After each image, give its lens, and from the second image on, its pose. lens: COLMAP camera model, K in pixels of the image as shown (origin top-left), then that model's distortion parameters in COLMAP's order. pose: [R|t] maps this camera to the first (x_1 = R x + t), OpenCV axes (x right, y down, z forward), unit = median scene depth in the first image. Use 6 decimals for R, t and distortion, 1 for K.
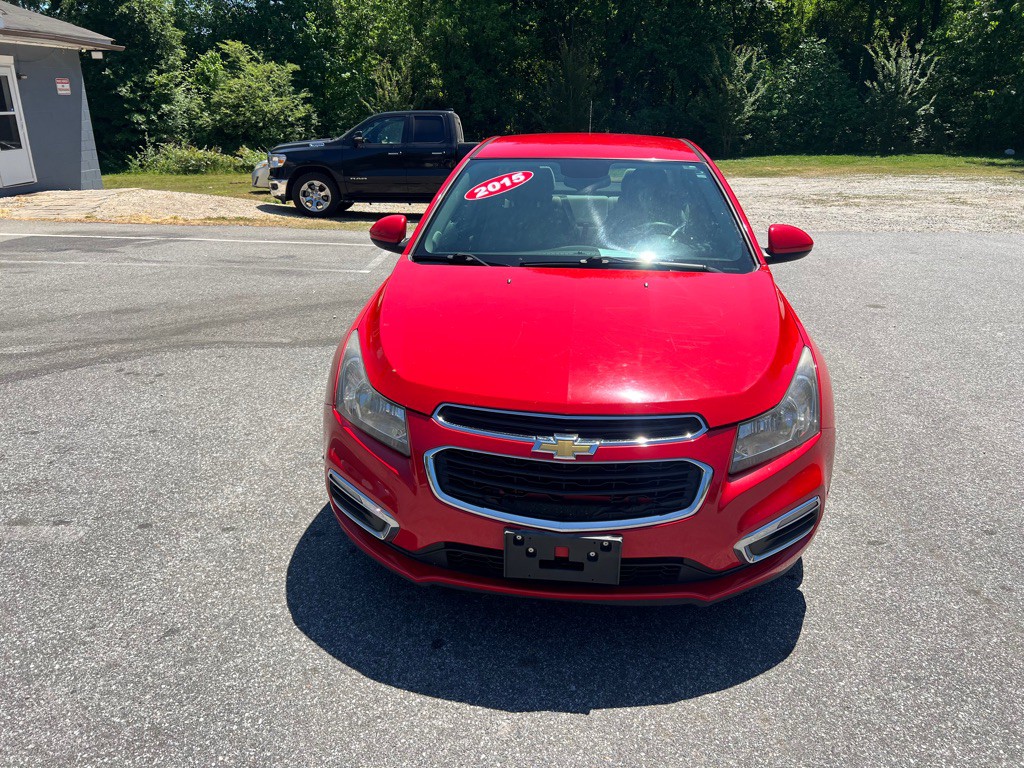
lens RADIAL K [[770.6, 0, 507.2], [0, 770.6, 376.2], [0, 0, 1]] dist [0.049010, -0.053993]
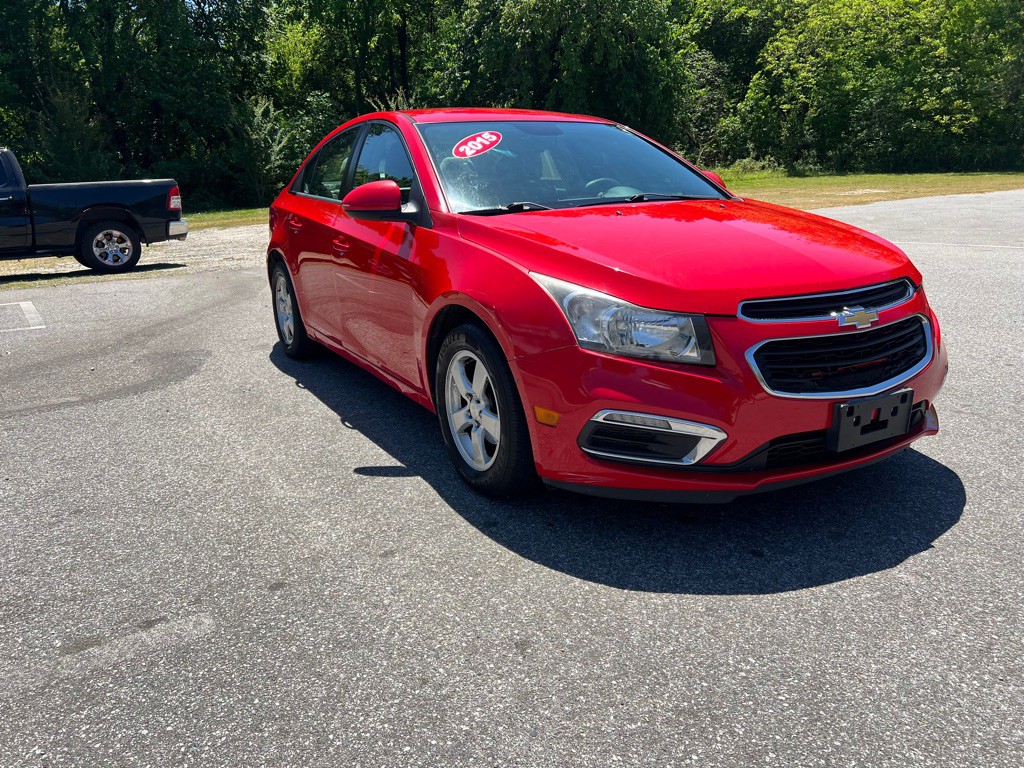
lens RADIAL K [[770.6, 0, 510.7], [0, 770.6, 390.9], [0, 0, 1]] dist [0.049010, -0.053993]
pose [[0.816962, -0.188729, 0.544935, -0.555121], [0.215601, 0.976367, 0.014921, 0.042662], [-0.534873, 0.105299, 0.838346, 0.216988]]
